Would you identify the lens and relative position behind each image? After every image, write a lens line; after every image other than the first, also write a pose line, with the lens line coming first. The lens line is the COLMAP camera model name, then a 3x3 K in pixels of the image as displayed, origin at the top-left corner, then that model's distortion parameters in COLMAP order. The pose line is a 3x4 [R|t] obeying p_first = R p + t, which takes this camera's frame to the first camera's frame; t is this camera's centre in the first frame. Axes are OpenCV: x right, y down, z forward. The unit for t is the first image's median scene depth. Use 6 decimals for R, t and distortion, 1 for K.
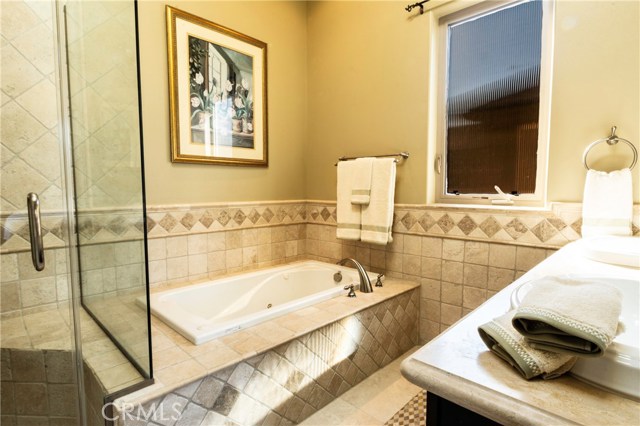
lens RADIAL K [[337.8, 0, 322.8], [0, 337.8, 217.2], [0, 0, 1]] dist [0.004712, -0.009841]
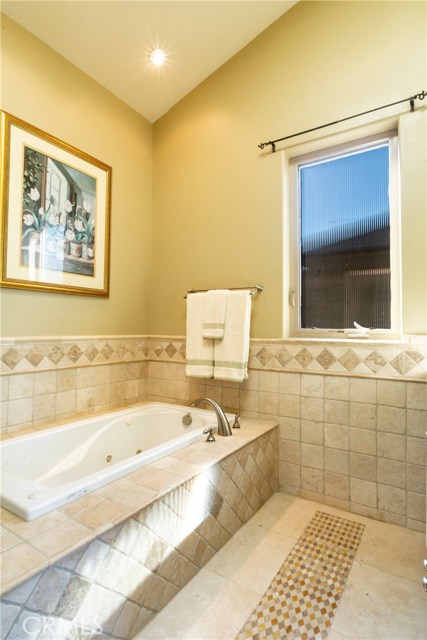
lens RADIAL K [[337.8, 0, 213.5], [0, 337.8, 320.0], [0, 0, 1]] dist [0.004712, -0.009841]
pose [[0.980675, 0.013748, 0.195158, -0.077308], [0.008058, 0.993843, -0.110503, 0.014513], [-0.195476, 0.109940, 0.974527, 0.091151]]
